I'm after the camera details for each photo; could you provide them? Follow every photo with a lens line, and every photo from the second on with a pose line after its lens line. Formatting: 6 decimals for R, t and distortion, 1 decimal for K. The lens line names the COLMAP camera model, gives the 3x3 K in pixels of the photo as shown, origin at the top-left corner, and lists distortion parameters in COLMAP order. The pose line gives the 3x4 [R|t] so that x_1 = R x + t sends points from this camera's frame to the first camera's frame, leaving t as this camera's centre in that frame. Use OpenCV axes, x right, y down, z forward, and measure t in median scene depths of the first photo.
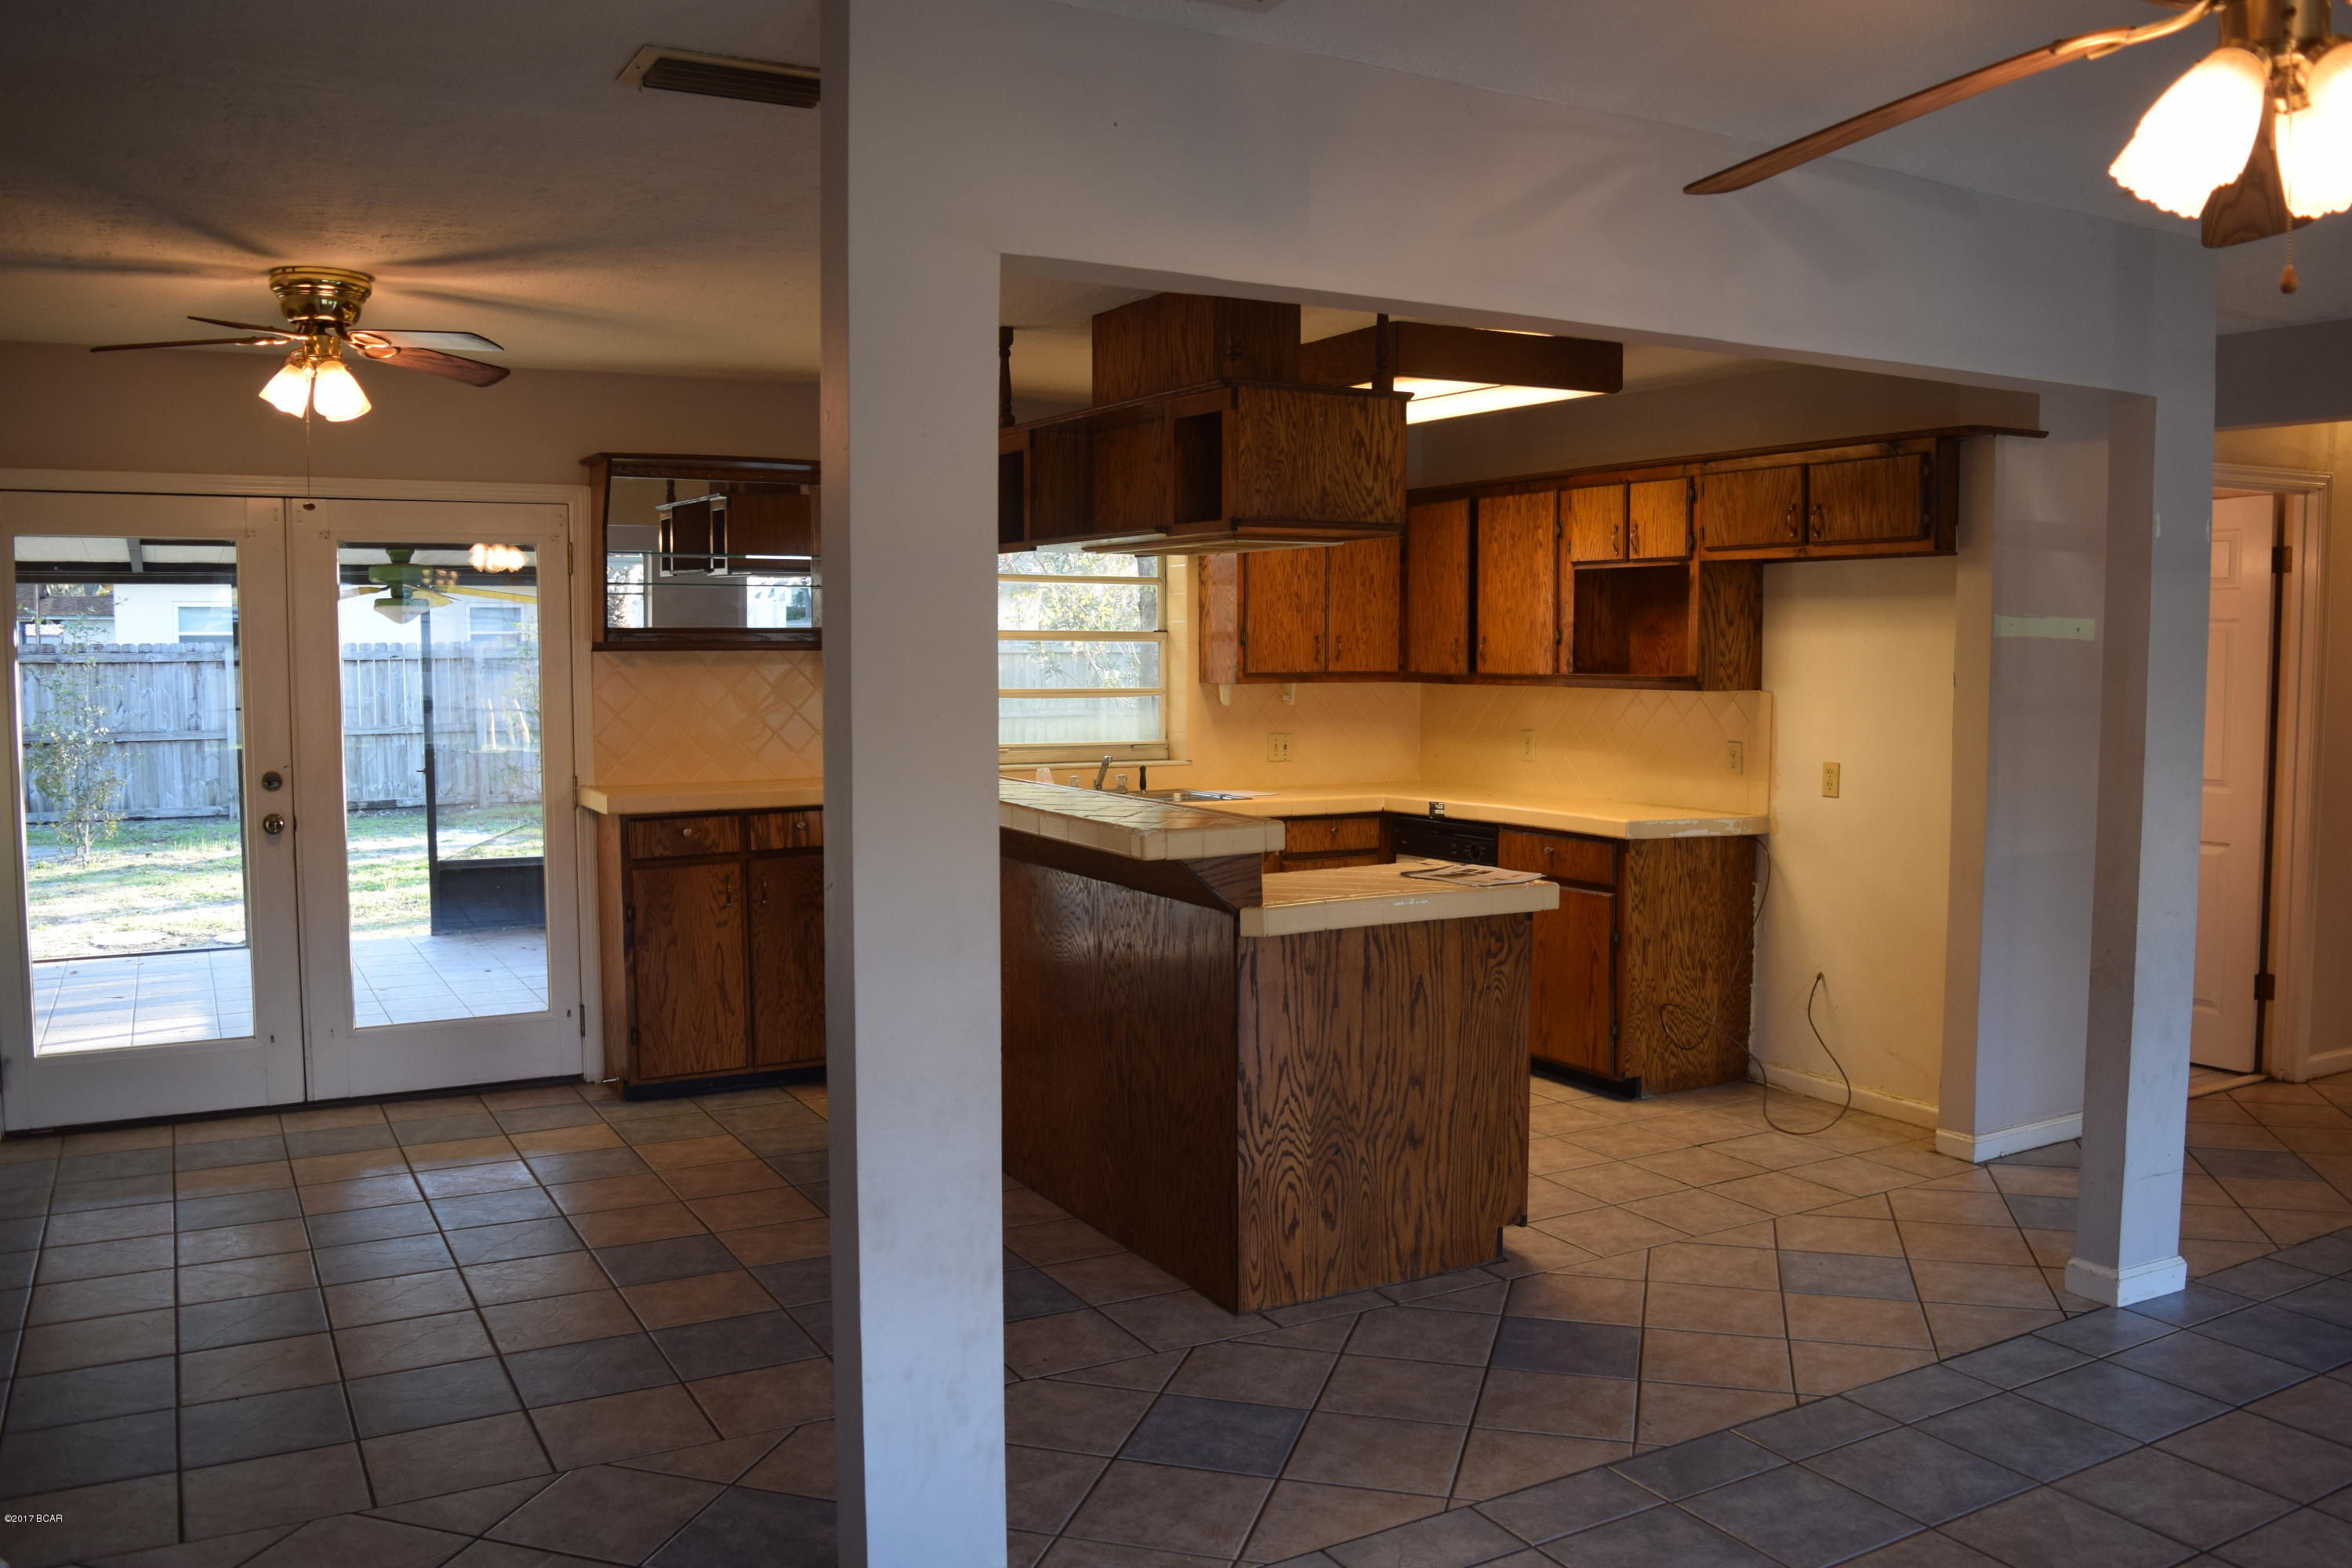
lens RADIAL K [[1845.4, 0, 1189.0], [0, 1845.4, 782.3], [0, 0, 1]] dist [-0.098347, 0.024799]
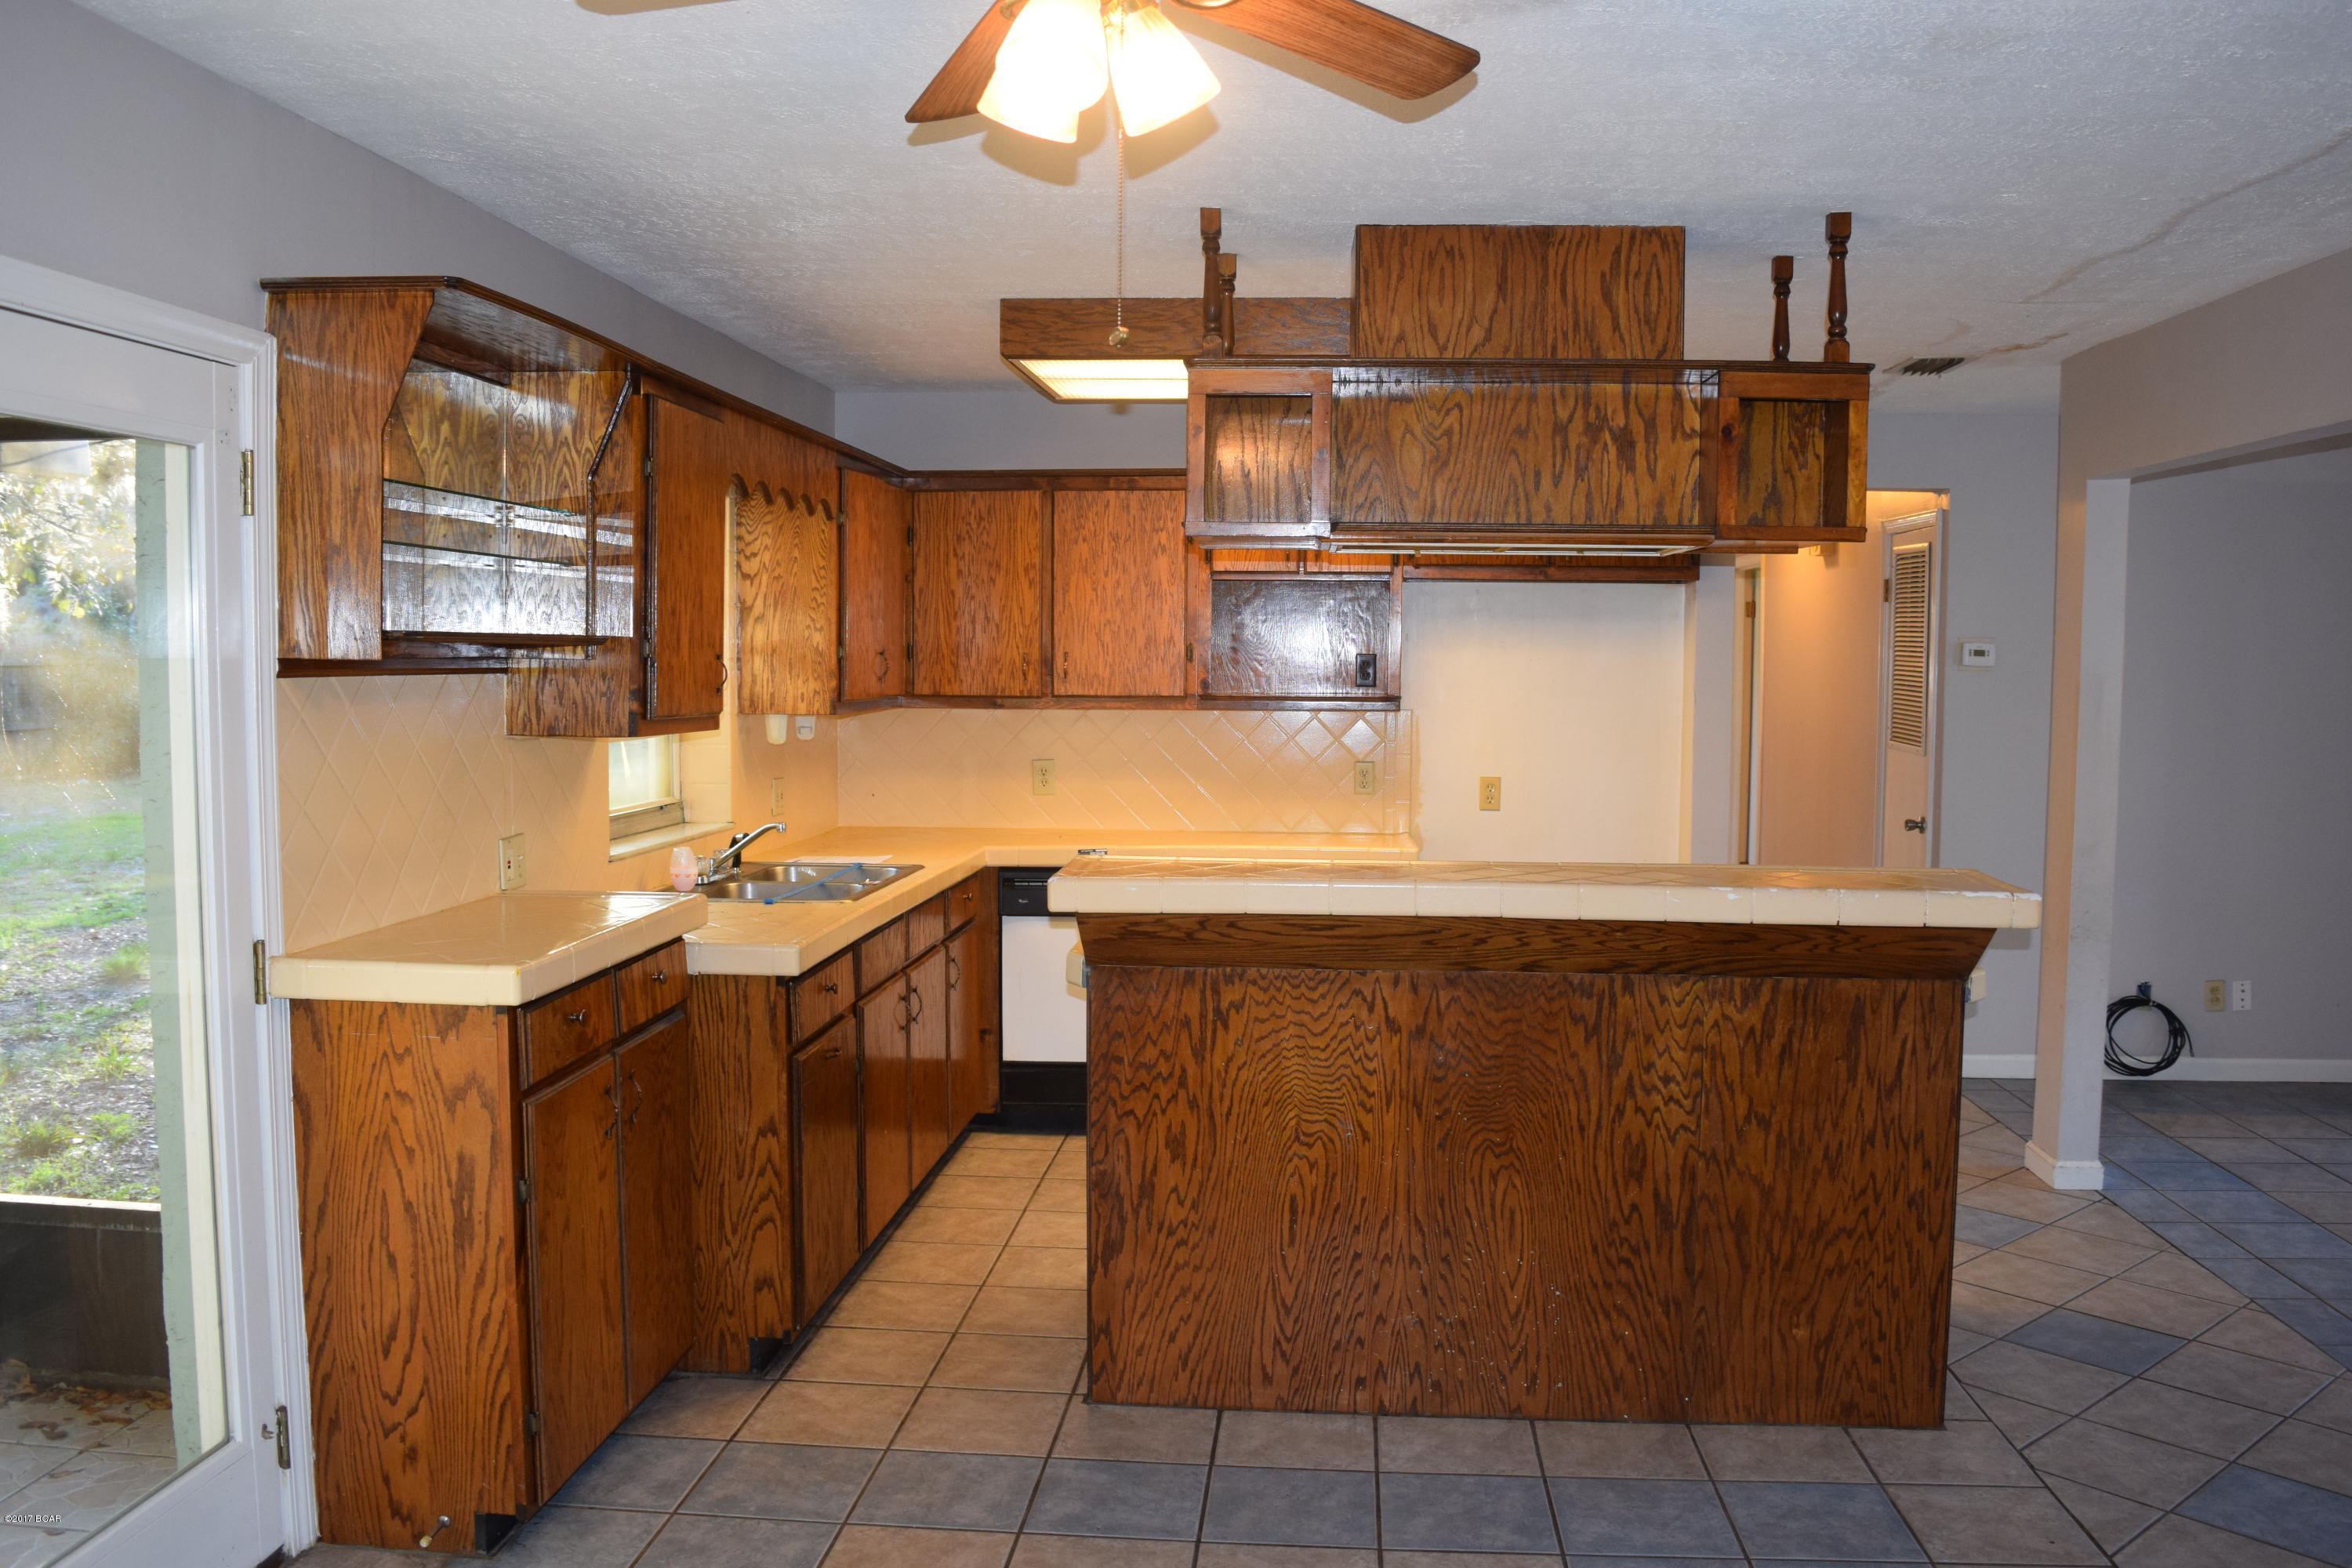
lens RADIAL K [[1845.4, 0, 1198.8], [0, 1845.4, 775.0], [0, 0, 1]] dist [-0.098347, 0.024799]
pose [[0.563261, -0.049597, 0.824789, -0.728393], [0.056050, 0.998191, 0.021747, -0.053071], [-0.824376, 0.033980, 0.565022, 0.660505]]
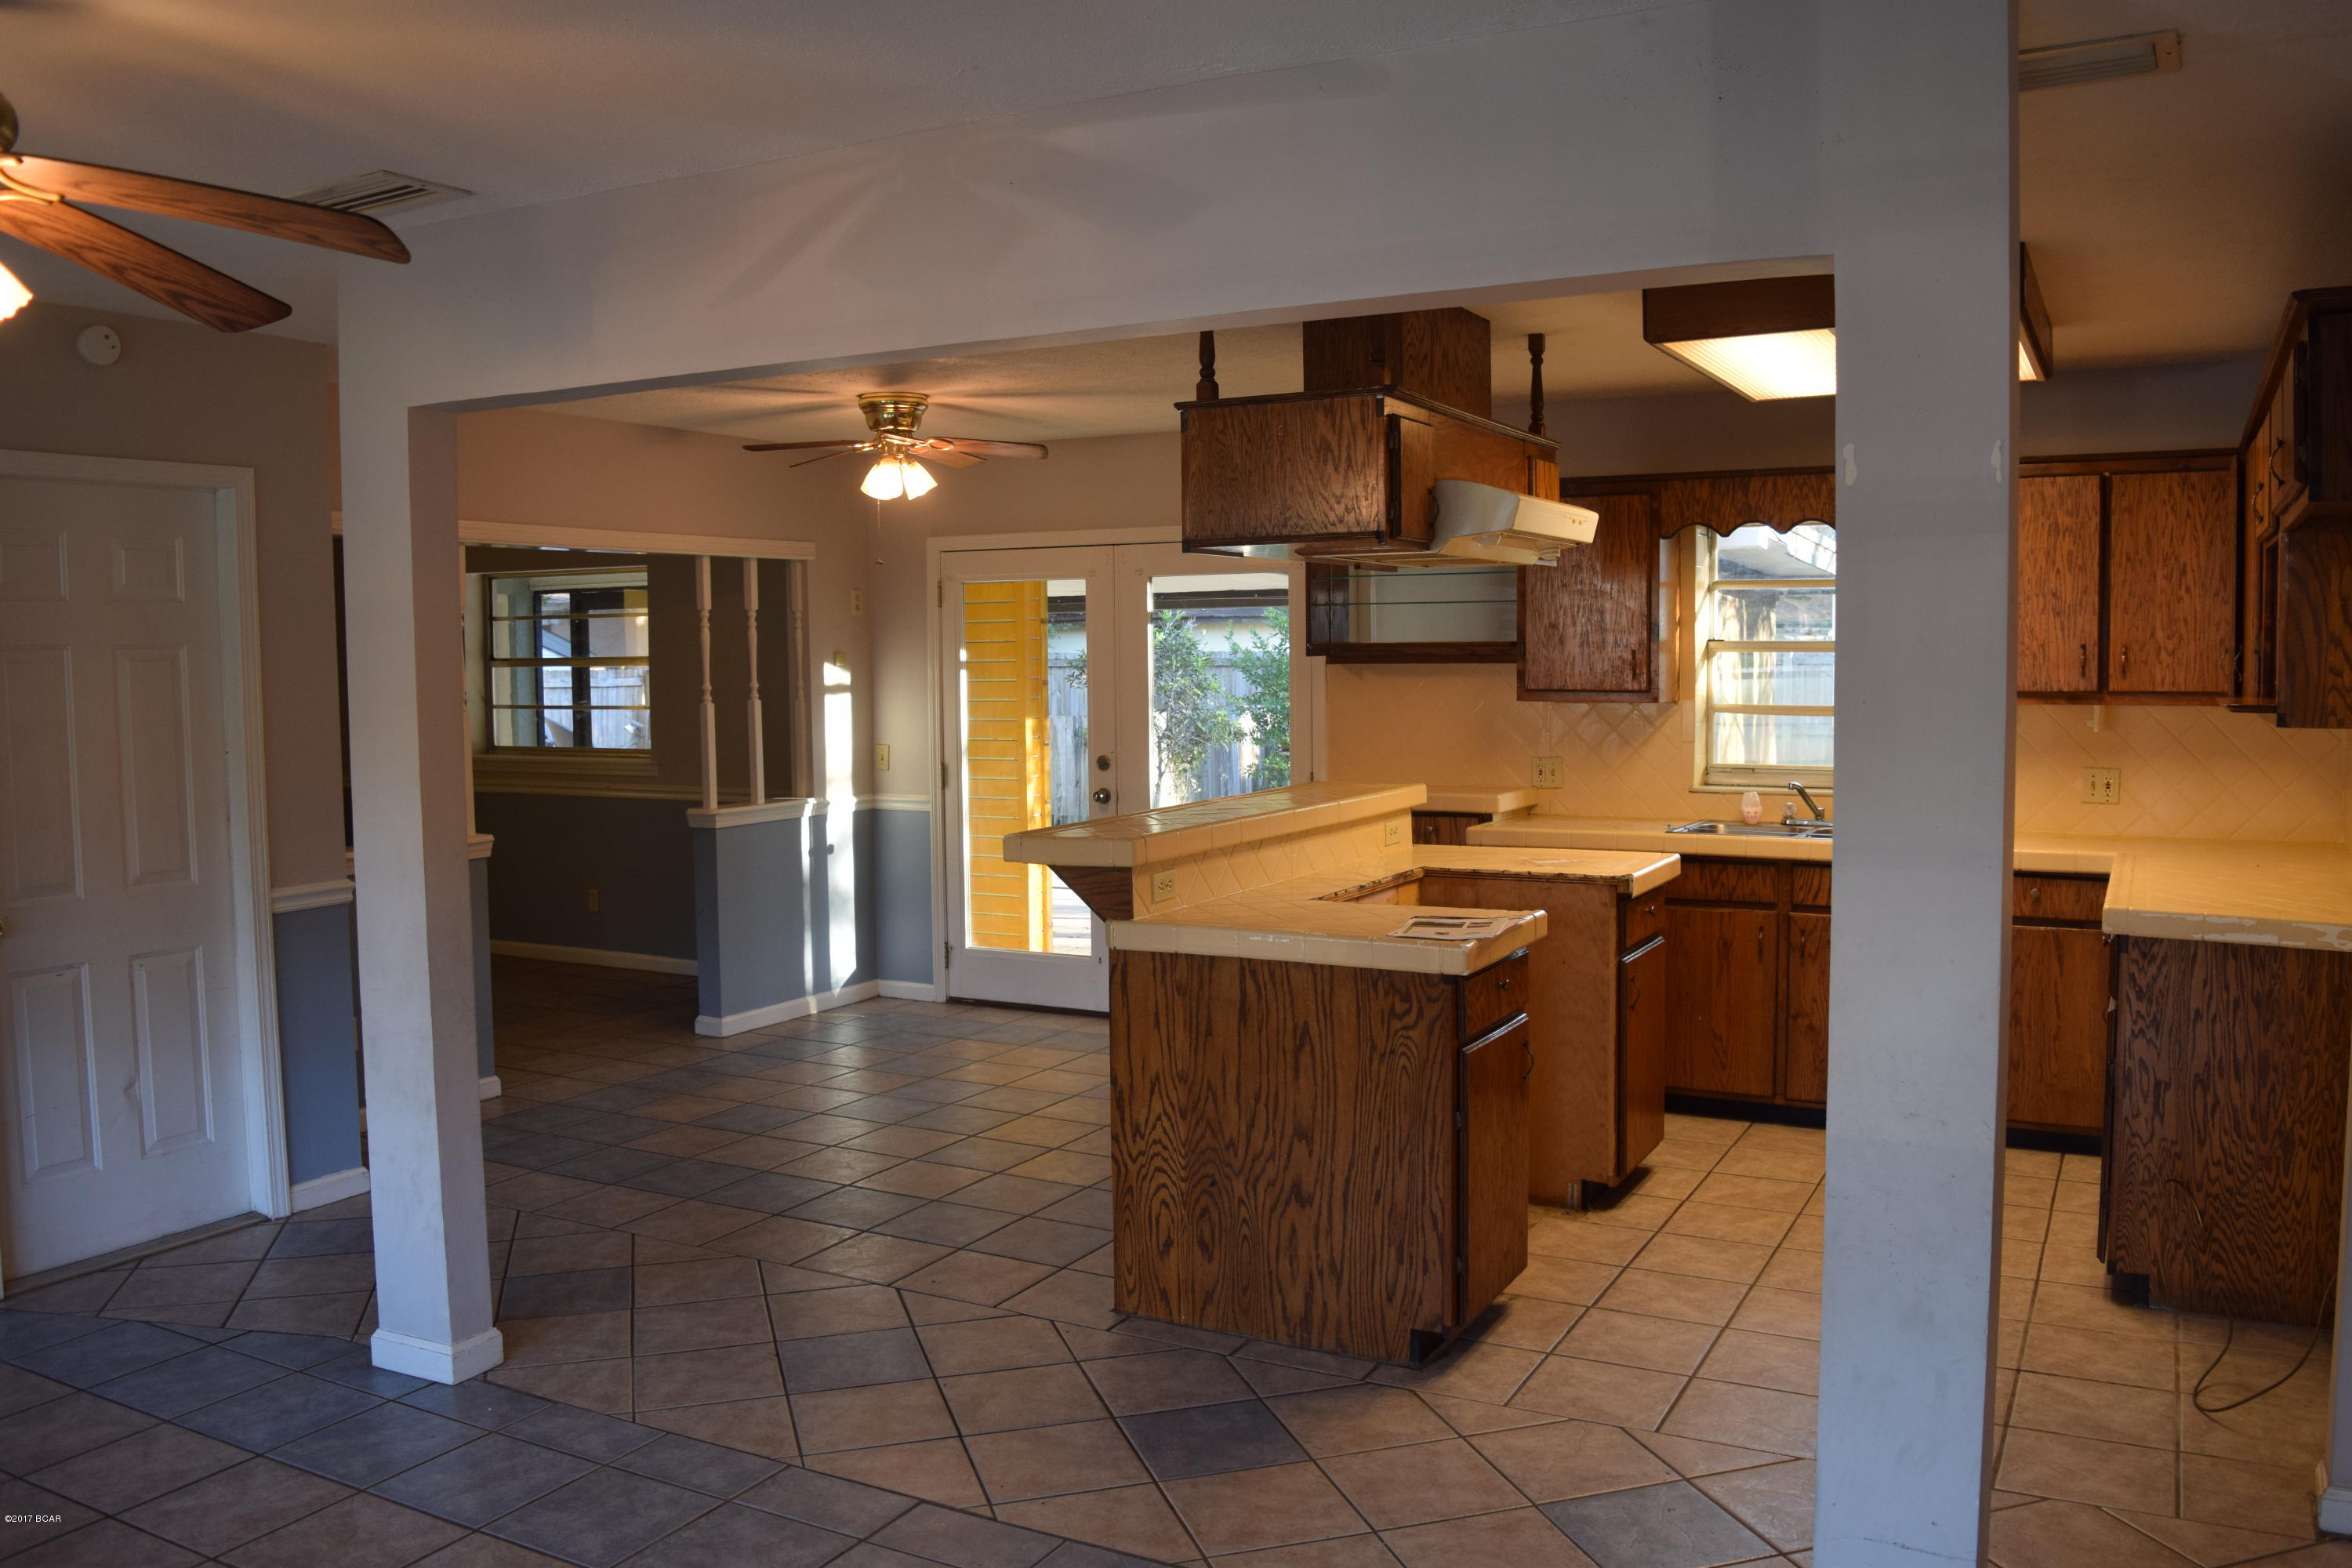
lens RADIAL K [[1845.4, 0, 1188.6], [0, 1845.4, 777.6], [0, 0, 1]] dist [-0.098347, 0.024799]
pose [[0.530703, 0.050769, -0.846036, 0.758253], [-0.053219, 0.998231, 0.026518, -0.033876], [0.845885, 0.030952, 0.532466, 0.393966]]
